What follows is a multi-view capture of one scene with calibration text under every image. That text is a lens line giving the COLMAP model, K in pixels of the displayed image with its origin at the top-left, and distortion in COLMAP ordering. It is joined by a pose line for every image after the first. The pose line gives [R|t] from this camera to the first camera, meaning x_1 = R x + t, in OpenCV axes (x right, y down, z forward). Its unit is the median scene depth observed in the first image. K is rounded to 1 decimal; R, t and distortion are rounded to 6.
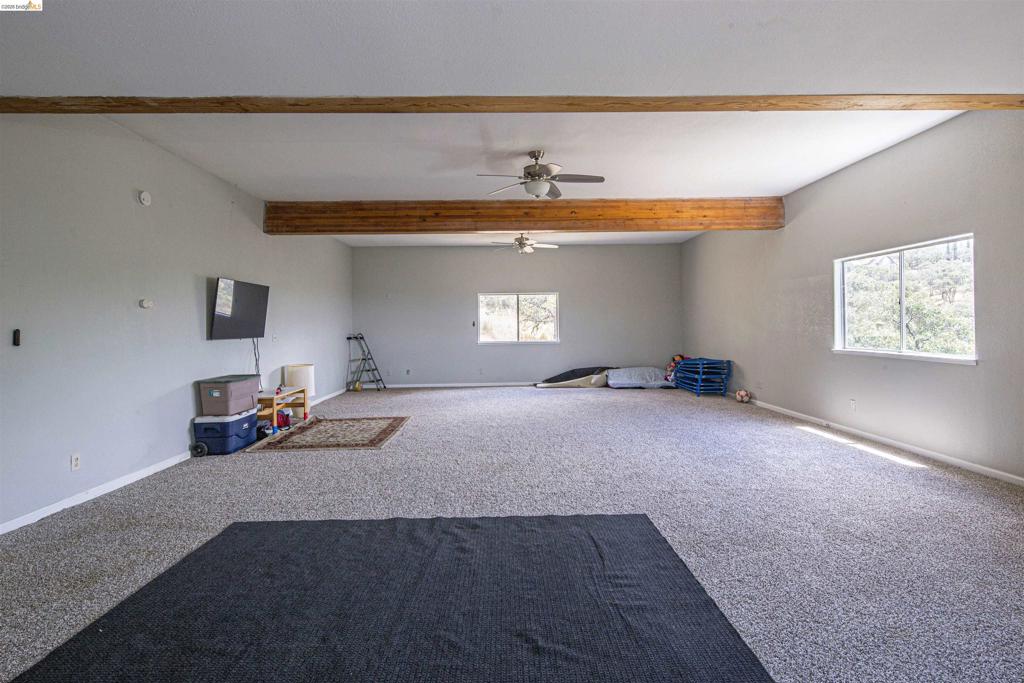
lens RADIAL K [[506.5, 0, 511.5], [0, 506.5, 333.2], [0, 0, 1]] dist [0.004714, -0.004793]
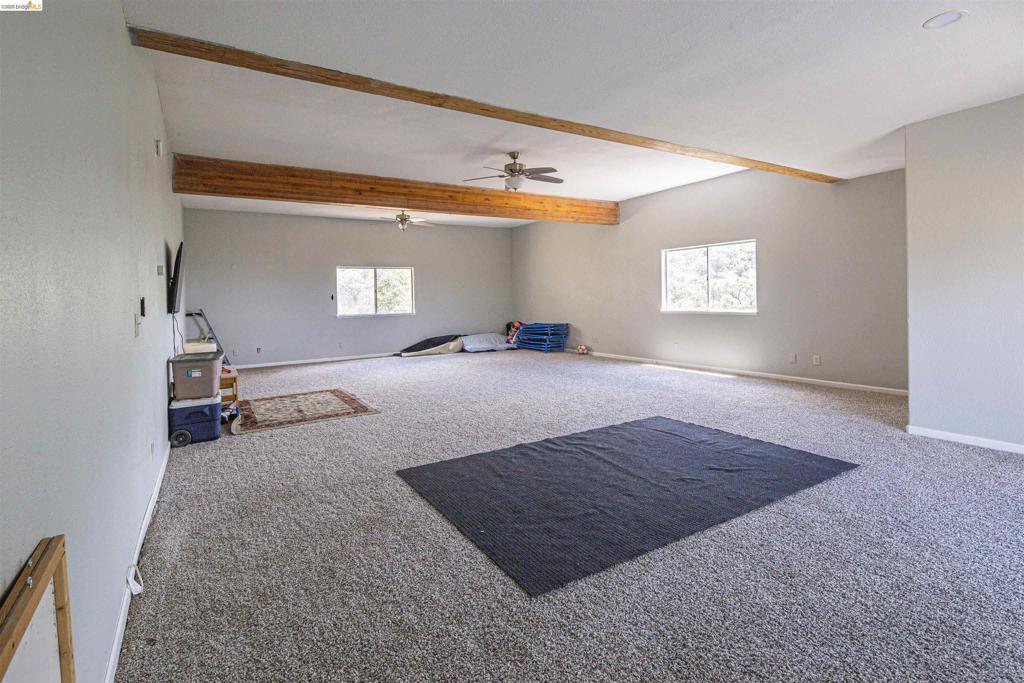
lens RADIAL K [[506.5, 0, 516.0], [0, 506.5, 315.4], [0, 0, 1]] dist [0.004714, -0.004793]
pose [[0.852070, -0.025981, 0.522783, -0.438135], [0.019689, 0.999651, 0.017589, 0.010274], [-0.523058, -0.004694, 0.852284, -0.034841]]
